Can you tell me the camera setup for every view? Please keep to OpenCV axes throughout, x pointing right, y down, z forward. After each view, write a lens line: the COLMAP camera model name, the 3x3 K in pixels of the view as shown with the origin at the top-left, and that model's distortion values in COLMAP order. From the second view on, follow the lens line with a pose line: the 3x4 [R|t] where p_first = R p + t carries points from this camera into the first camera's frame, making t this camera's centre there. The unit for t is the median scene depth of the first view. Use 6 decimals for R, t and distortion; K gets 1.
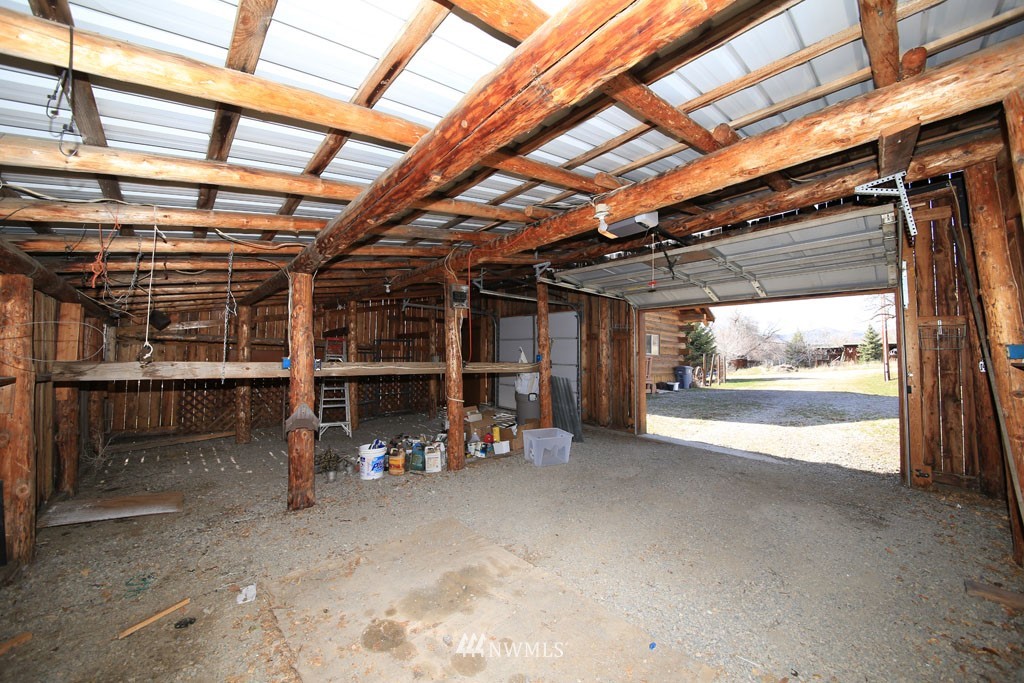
lens RADIAL K [[357.6, 0, 512.0], [0, 357.6, 341.5], [0, 0, 1]] dist [0.020106, -0.019140]
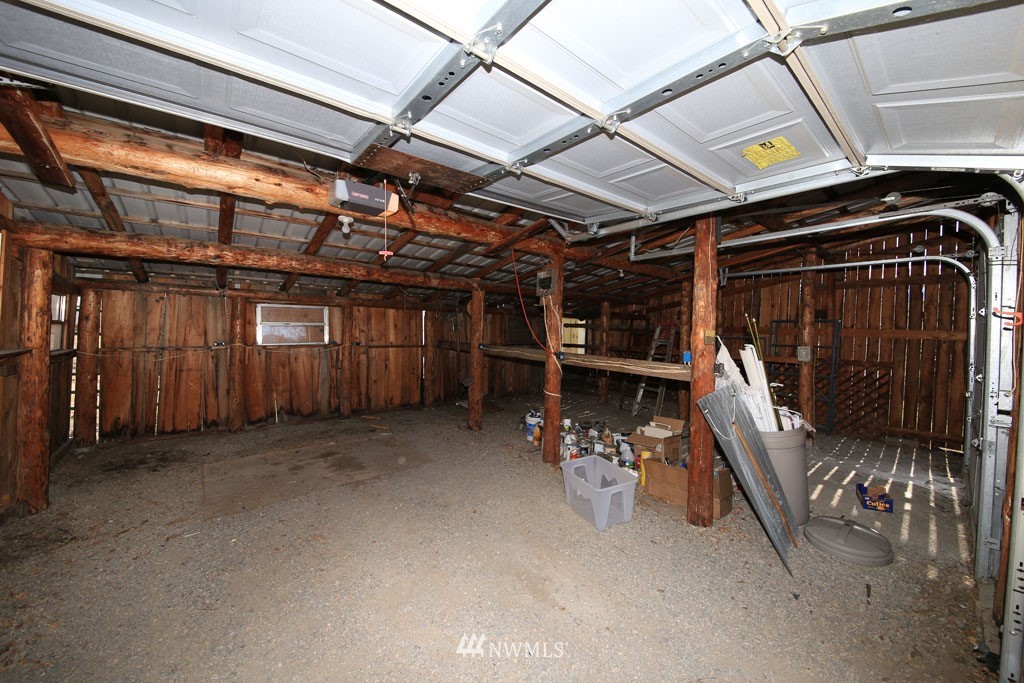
lens RADIAL K [[357.6, 0, 512.0], [0, 357.6, 341.5], [0, 0, 1]] dist [0.020106, -0.019140]
pose [[-0.062697, 0.033891, -0.997457, 1.778972], [0.038115, 0.998775, 0.031540, -0.011688], [0.997305, -0.036040, -0.063912, 2.116507]]
